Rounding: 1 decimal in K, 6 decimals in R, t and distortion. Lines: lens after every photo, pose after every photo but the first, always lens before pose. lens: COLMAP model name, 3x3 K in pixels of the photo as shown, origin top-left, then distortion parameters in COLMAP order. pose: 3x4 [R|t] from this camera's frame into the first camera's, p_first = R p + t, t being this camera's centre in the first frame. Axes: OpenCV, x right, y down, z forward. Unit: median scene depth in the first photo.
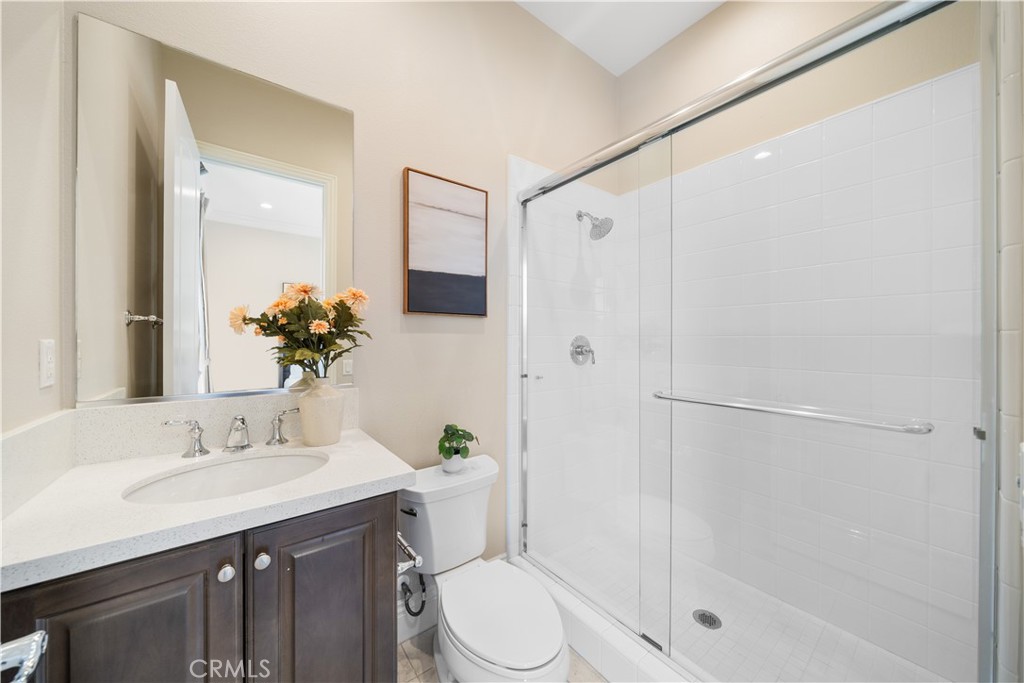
lens RADIAL K [[351.5, 0, 514.7], [0, 351.5, 343.1], [0, 0, 1]] dist [-0.004889, 0.000096]
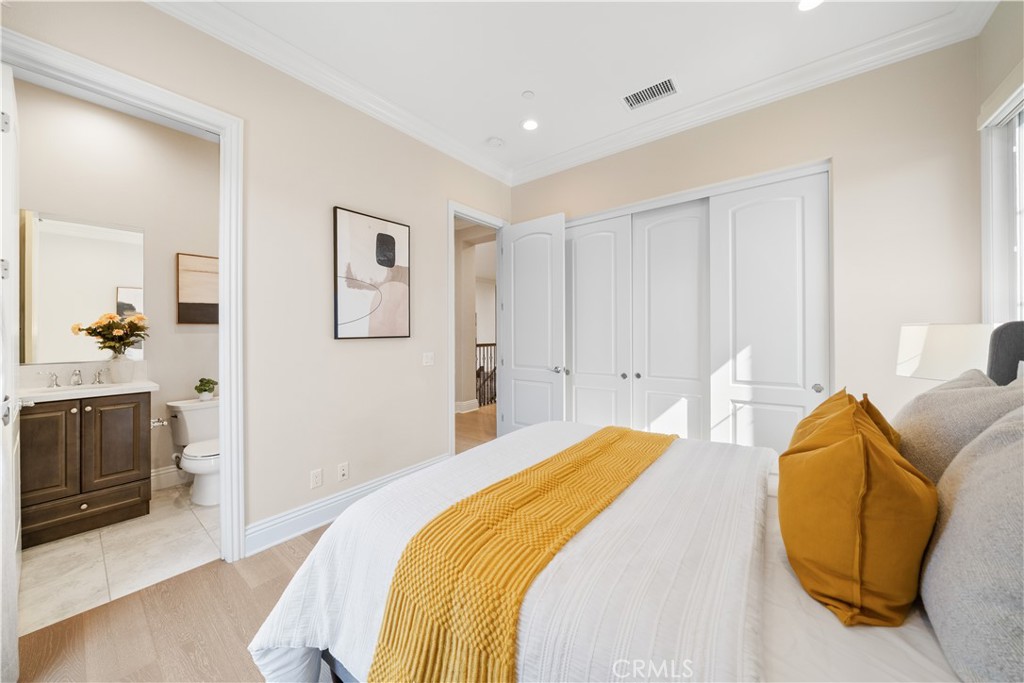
lens RADIAL K [[351.5, 0, 508.0], [0, 351.5, 332.9], [0, 0, 1]] dist [-0.004889, 0.000096]
pose [[0.970526, -0.009640, 0.240802, 1.403179], [0.011880, 0.999899, -0.007850, 0.008057], [-0.240702, 0.010479, 0.970543, -1.894635]]
